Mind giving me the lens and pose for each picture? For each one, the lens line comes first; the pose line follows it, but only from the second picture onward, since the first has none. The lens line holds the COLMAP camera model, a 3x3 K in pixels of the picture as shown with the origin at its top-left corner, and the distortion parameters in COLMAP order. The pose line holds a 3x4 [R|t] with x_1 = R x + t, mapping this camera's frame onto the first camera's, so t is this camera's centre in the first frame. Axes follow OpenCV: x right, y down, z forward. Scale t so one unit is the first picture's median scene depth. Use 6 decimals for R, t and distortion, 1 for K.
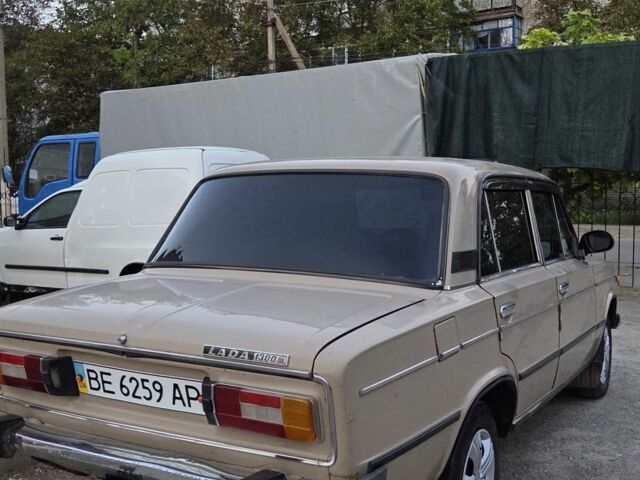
lens RADIAL K [[768.1, 0, 322.3], [0, 768.1, 238.5], [0, 0, 1]] dist [0.066884, 0.000000]
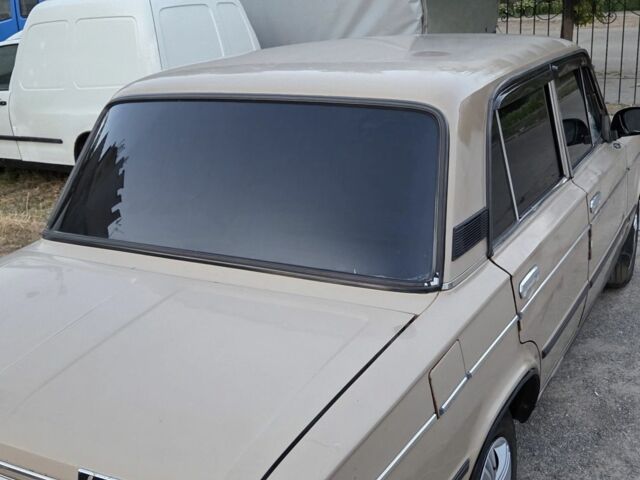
lens RADIAL K [[768.1, 0, 319.5], [0, 768.1, 238.0], [0, 0, 1]] dist [0.066884, 0.000000]
pose [[0.997925, -0.063573, -0.010208, 0.040993], [0.064077, 0.965004, 0.254286, -0.120967], [-0.006315, -0.254412, 0.967075, 0.241629]]
